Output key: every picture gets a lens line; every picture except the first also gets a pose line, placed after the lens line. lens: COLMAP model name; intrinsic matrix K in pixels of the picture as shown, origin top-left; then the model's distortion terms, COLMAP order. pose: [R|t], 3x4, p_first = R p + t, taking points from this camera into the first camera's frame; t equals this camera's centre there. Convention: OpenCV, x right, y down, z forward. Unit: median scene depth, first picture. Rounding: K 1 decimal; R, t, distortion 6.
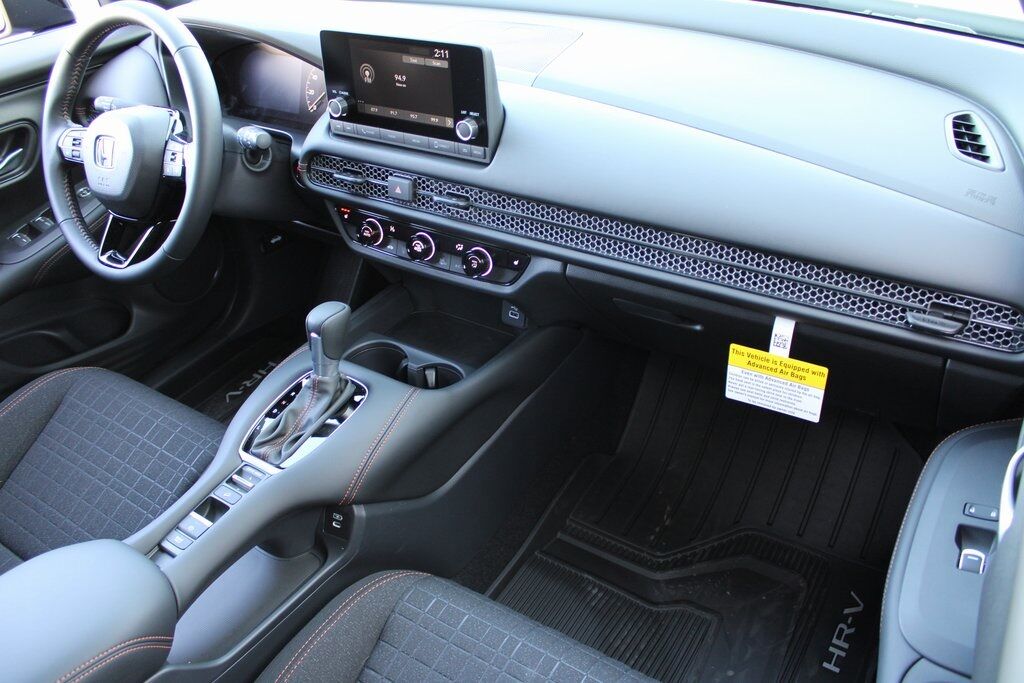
lens RADIAL K [[846.0, 0, 512.0], [0, 846.0, 341.5], [0, 0, 1]] dist [-0.152425, 0.127438]
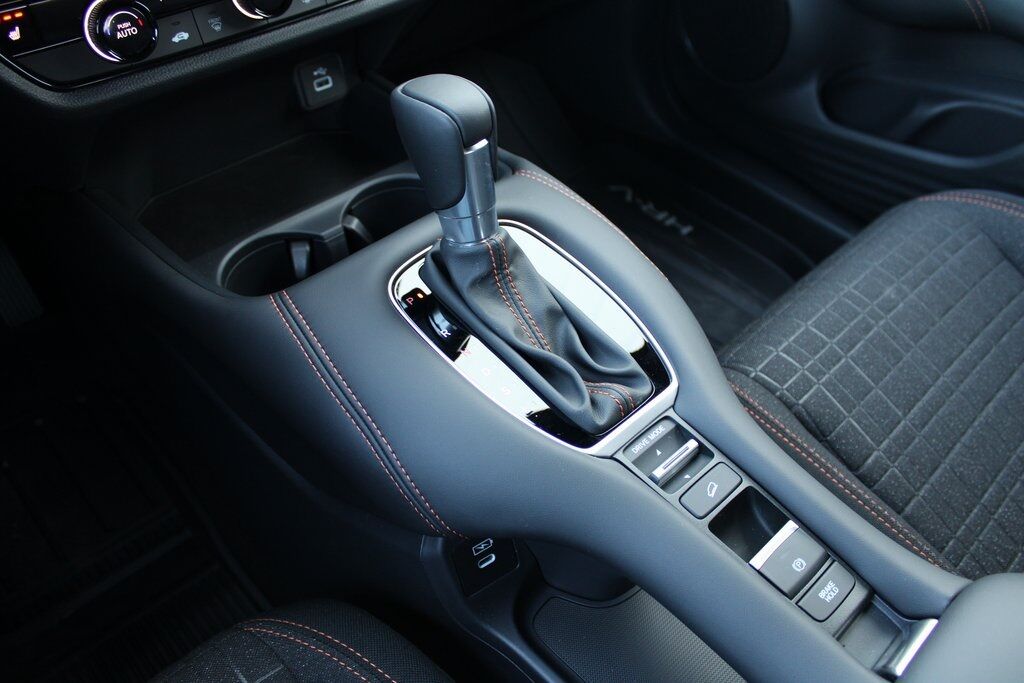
lens RADIAL K [[846.0, 0, 512.0], [0, 846.0, 341.5], [0, 0, 1]] dist [-0.152425, 0.127438]
pose [[0.219392, -0.636227, 0.739650, -0.620848], [0.509679, 0.721187, 0.469166, -0.128969], [-0.831922, 0.274053, 0.482494, 0.820498]]
